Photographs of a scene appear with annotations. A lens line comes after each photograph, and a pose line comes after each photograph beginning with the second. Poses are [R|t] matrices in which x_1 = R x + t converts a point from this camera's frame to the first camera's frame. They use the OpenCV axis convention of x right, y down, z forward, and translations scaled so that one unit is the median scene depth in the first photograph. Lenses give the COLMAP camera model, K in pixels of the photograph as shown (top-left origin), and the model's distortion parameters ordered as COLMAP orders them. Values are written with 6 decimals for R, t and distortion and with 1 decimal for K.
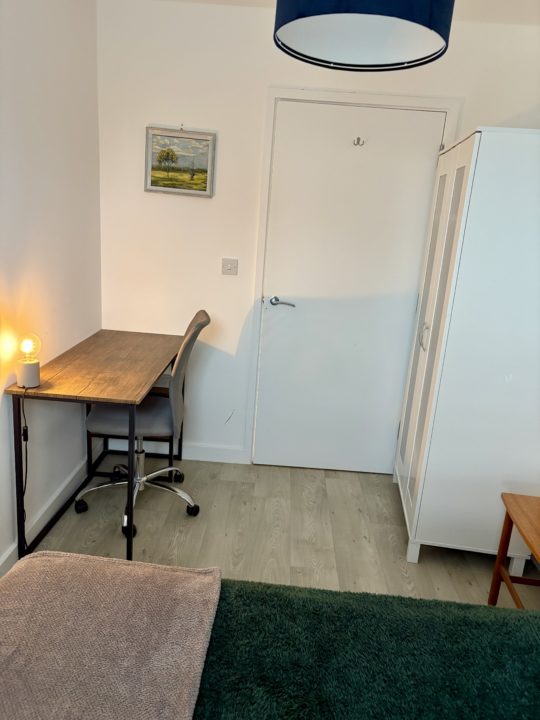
lens RADIAL K [[551.6, 0, 269.6], [0, 551.6, 357.8], [0, 0, 1]] dist [0.050440, -0.016226]
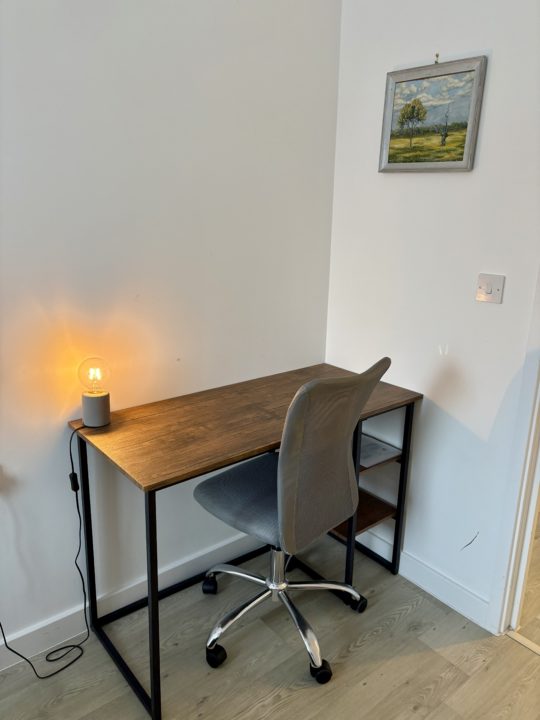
lens RADIAL K [[551.6, 0, 270.4], [0, 551.6, 361.7], [0, 0, 1]] dist [0.050440, -0.016226]
pose [[0.661540, 0.152902, -0.734157, 0.221001], [-0.167791, 0.984353, 0.053816, -0.088765], [0.730898, 0.087583, 0.676844, 0.472726]]
